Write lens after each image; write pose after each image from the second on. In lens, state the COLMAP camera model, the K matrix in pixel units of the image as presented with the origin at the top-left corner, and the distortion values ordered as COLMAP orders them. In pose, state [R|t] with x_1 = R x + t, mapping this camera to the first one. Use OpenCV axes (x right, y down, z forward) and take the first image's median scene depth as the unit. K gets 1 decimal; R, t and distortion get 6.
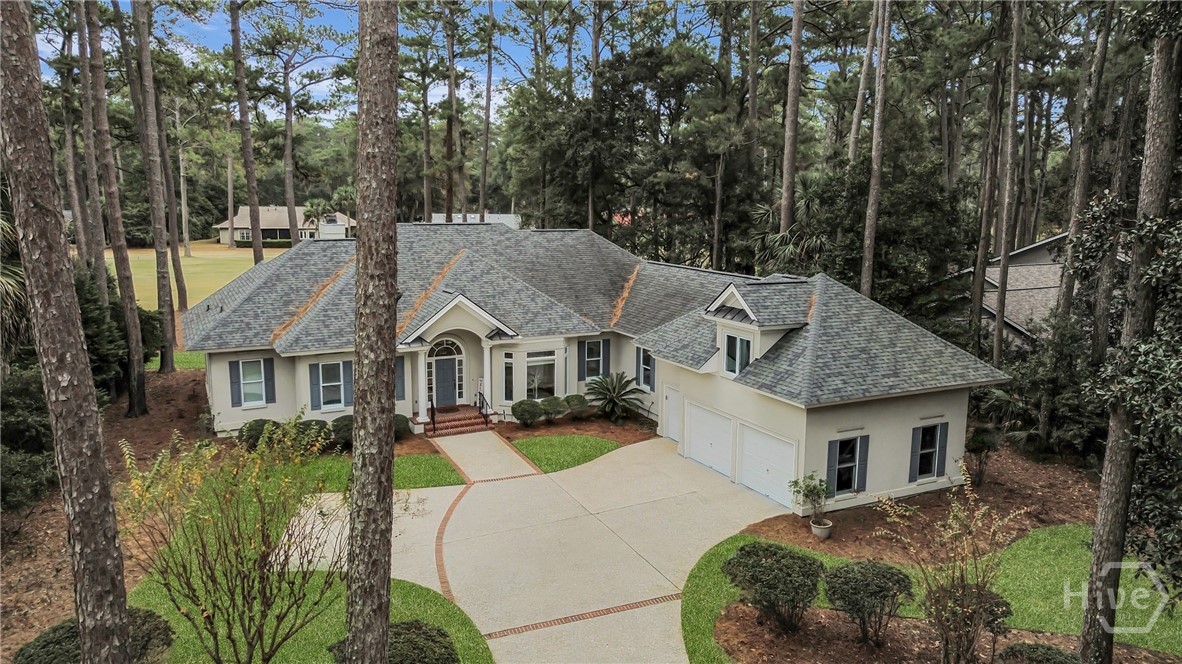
lens RADIAL K [[799.1, 0, 590.7], [0, 799.1, 330.8], [0, 0, 1]] dist [0.037306, -0.004334]
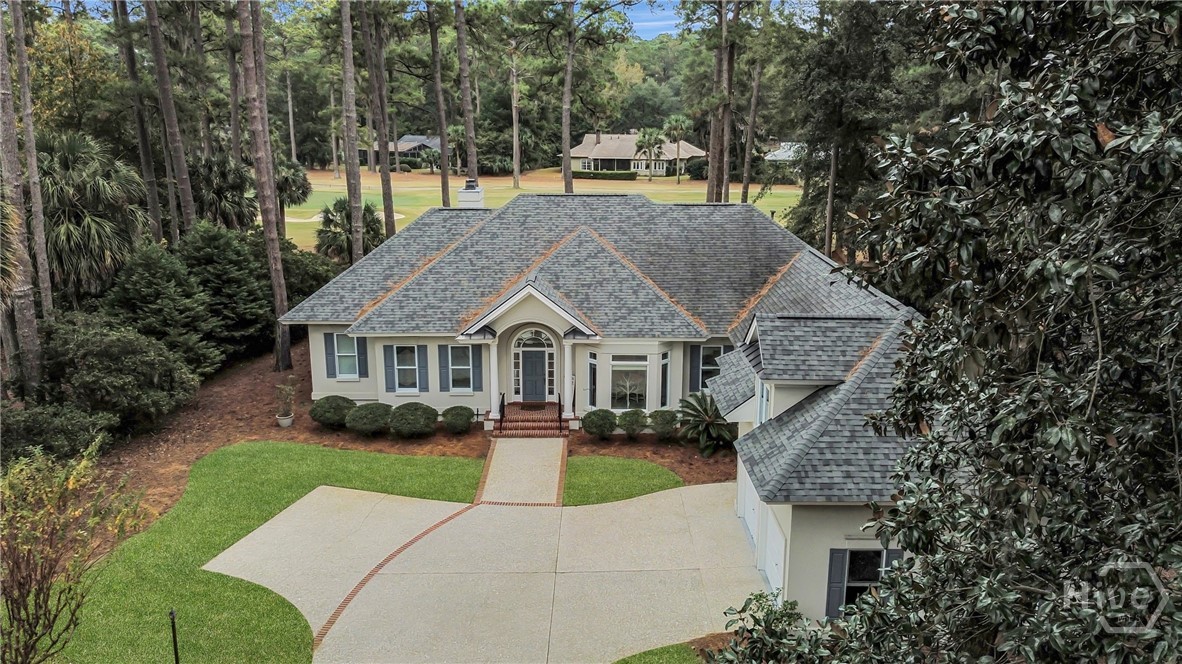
lens RADIAL K [[878.7, 0, 593.7], [0, 878.7, 331.5], [0, 0, 1]] dist [0.066489, 0.002133]
pose [[0.900012, 0.103489, -0.423401, 0.301545], [-0.071313, 0.993277, 0.091192, -0.083073], [0.429992, -0.051880, 0.901341, 0.137735]]
